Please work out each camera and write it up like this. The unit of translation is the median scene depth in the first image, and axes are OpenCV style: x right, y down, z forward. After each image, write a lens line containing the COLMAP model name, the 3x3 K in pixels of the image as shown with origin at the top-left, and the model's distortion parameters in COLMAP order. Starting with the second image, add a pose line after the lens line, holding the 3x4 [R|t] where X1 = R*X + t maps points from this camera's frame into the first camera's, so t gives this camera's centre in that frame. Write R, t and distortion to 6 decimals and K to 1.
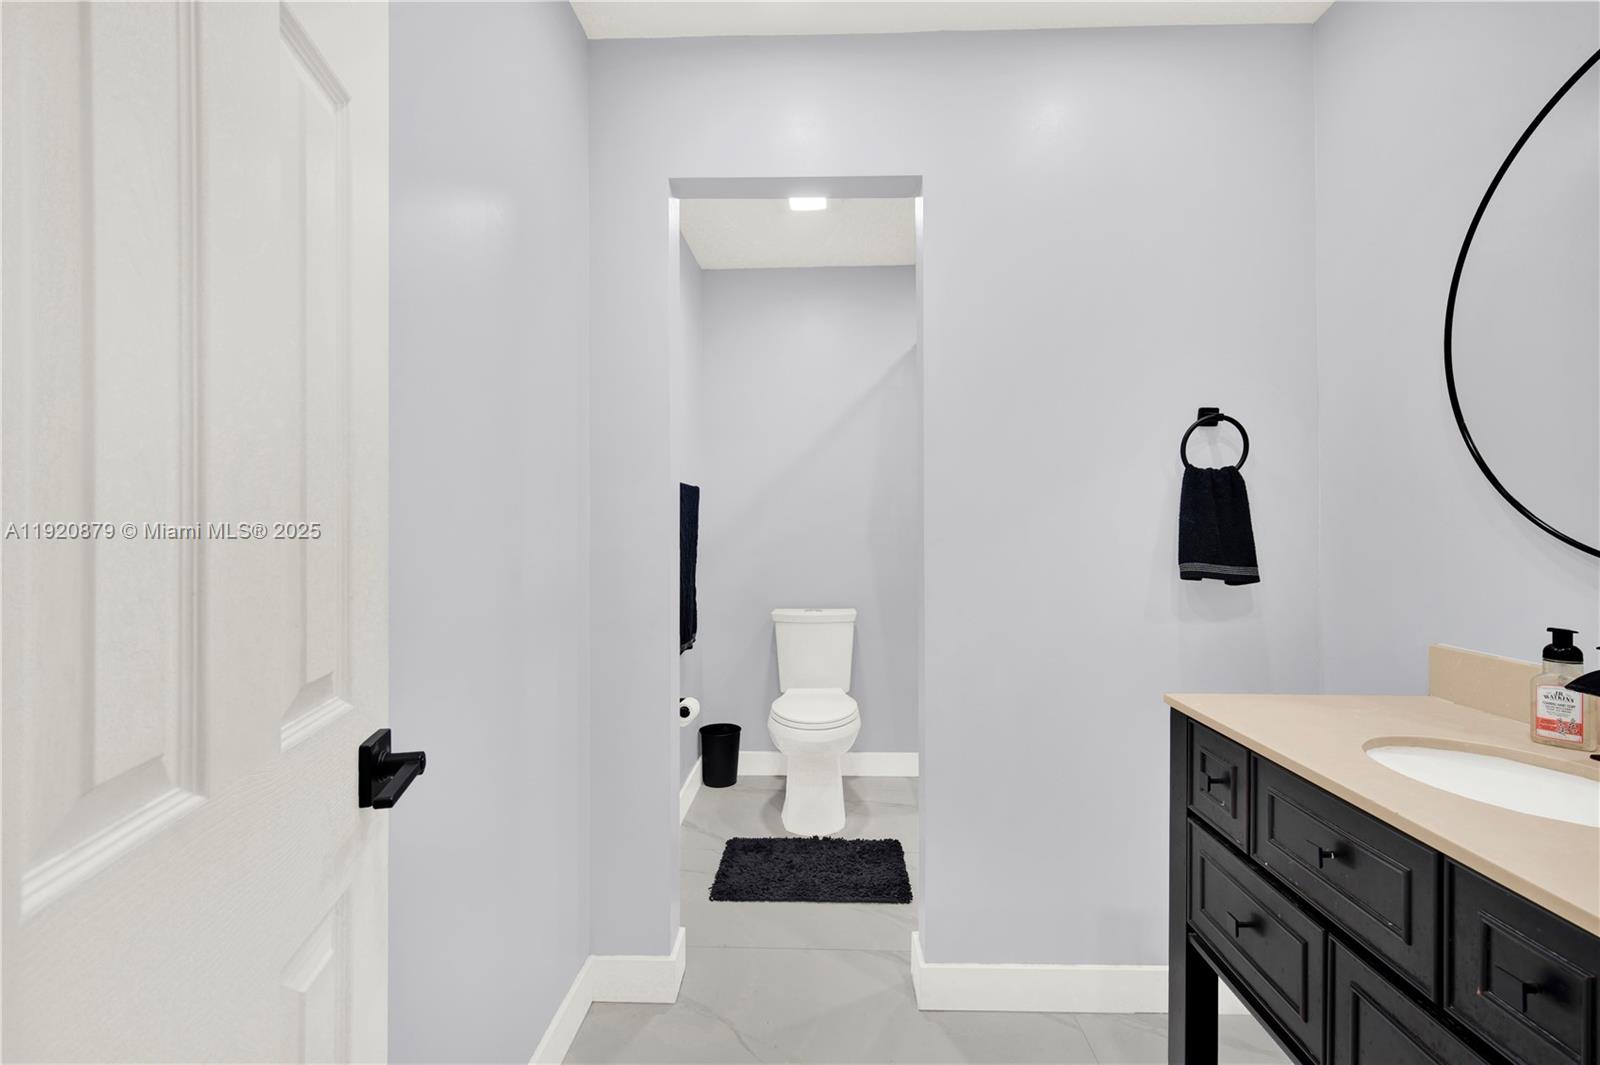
lens RADIAL K [[726.2, 0, 826.3], [0, 726.2, 526.2], [0, 0, 1]] dist [-0.010067, 0.003384]
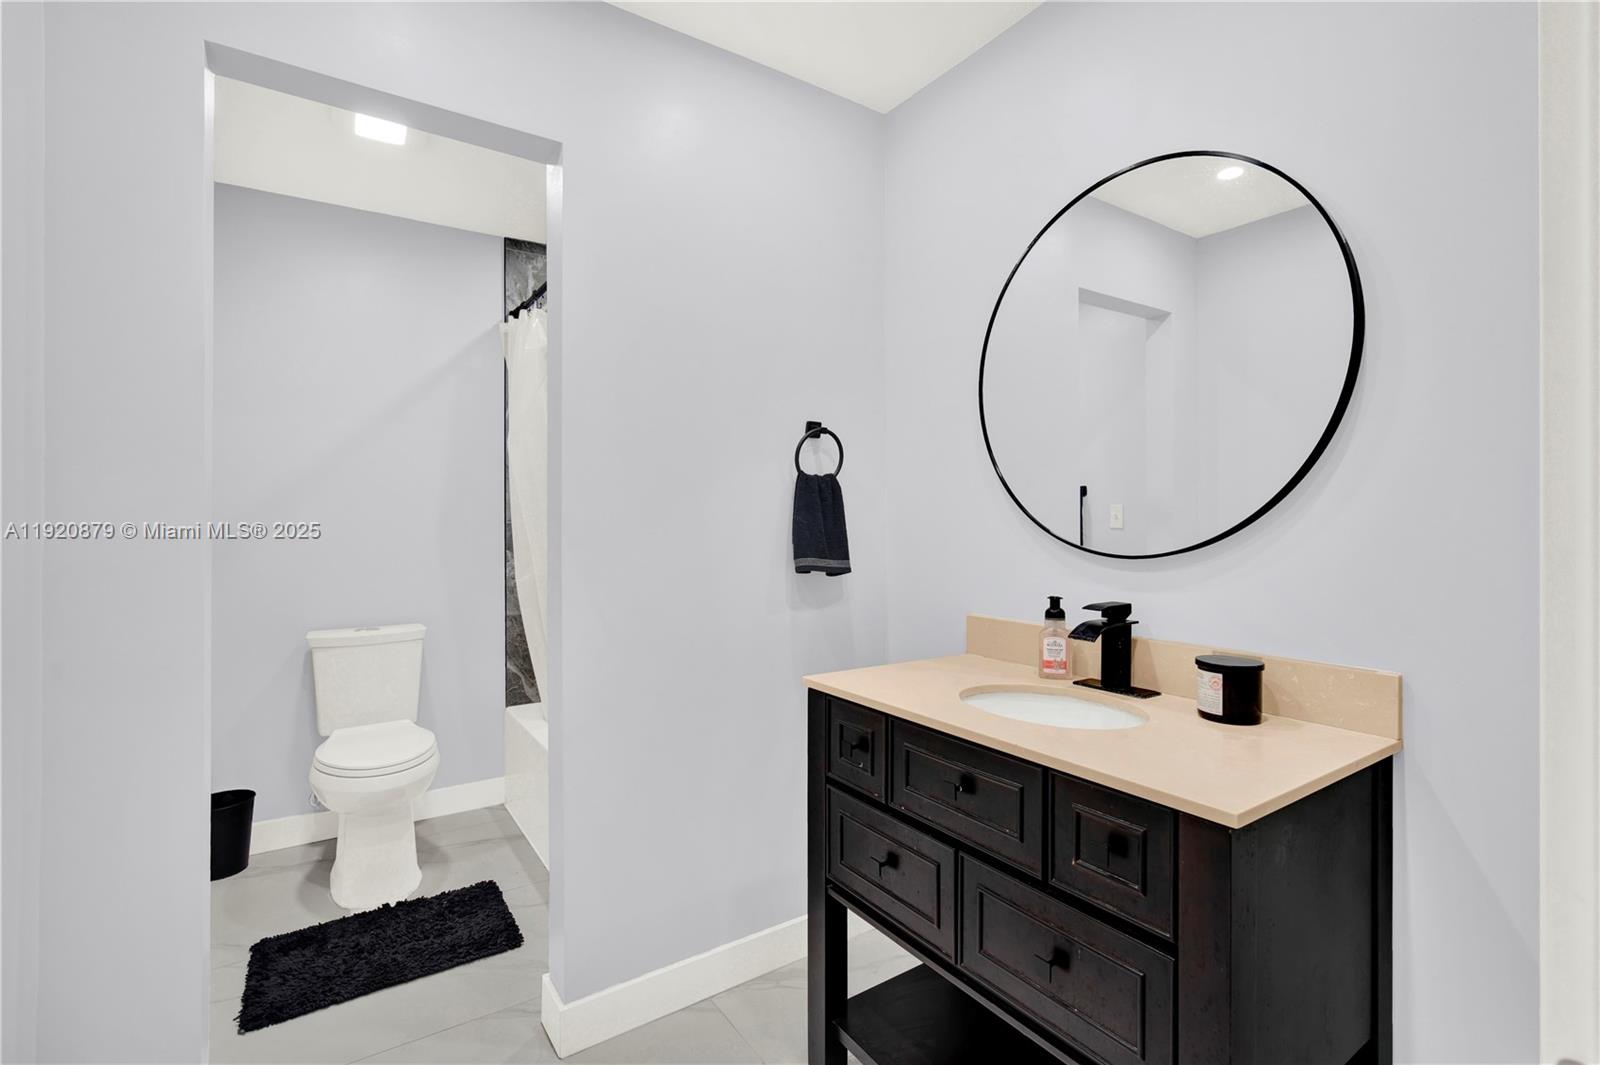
lens RADIAL K [[726.2, 0, 797.8], [0, 726.2, 521.6], [0, 0, 1]] dist [-0.010067, 0.003384]
pose [[0.810146, 0.000222, 0.586229, -0.165695], [0.002160, 0.999992, -0.003363, -0.002353], [-0.586225, 0.003991, 0.810139, 0.088619]]
